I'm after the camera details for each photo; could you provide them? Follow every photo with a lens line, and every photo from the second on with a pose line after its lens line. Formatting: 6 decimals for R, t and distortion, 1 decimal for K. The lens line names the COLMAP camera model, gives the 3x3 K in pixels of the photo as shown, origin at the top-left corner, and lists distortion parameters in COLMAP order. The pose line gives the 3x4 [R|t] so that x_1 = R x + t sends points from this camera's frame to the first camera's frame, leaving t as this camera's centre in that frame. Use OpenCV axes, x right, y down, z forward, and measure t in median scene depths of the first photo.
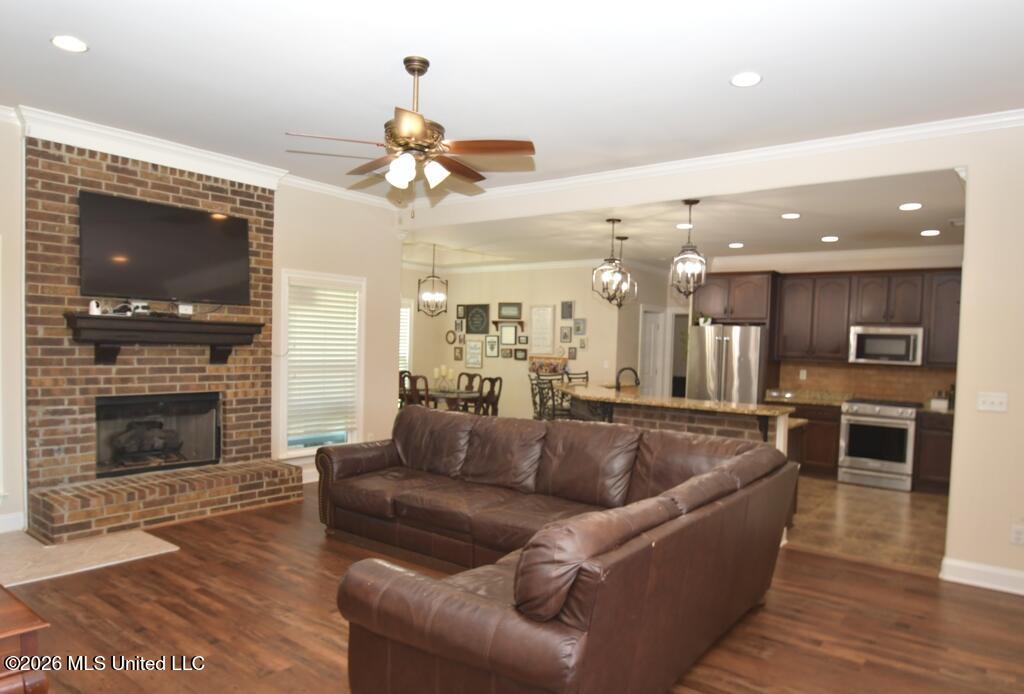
lens RADIAL K [[662.3, 0, 533.3], [0, 662.3, 376.1], [0, 0, 1]] dist [-0.029888, -0.001361]
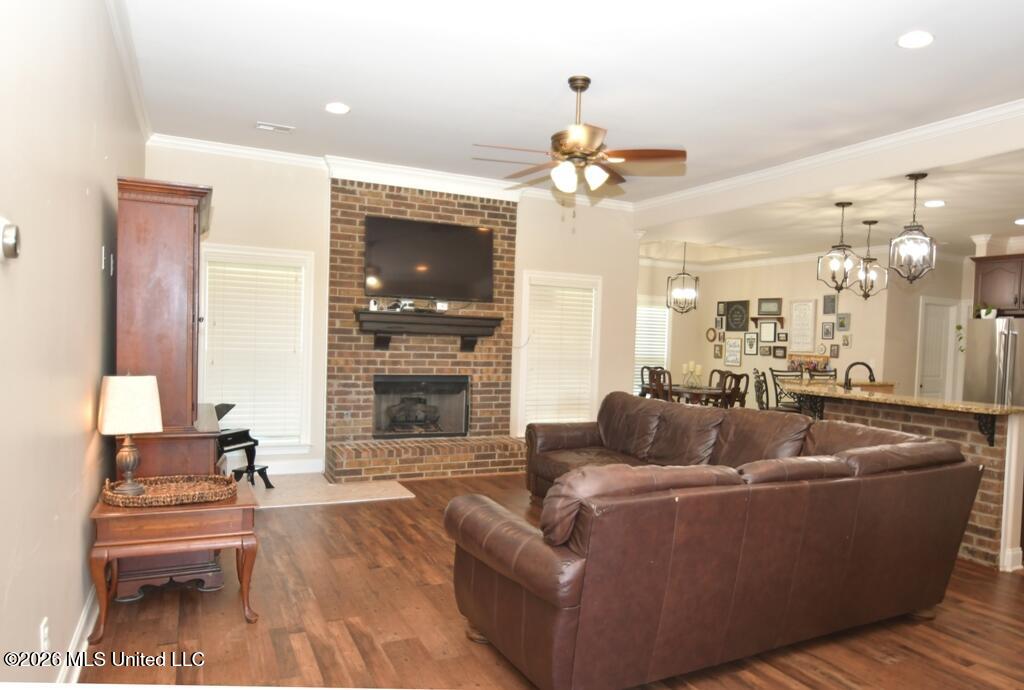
lens RADIAL K [[675.5, 0, 530.4], [0, 675.5, 368.0], [0, 0, 1]] dist [-0.033085, 0.001368]
pose [[0.892802, 0.020374, -0.449989, 0.164308], [-0.029280, 0.999489, -0.012838, 0.021581], [0.449497, 0.024638, 0.892942, -0.036273]]
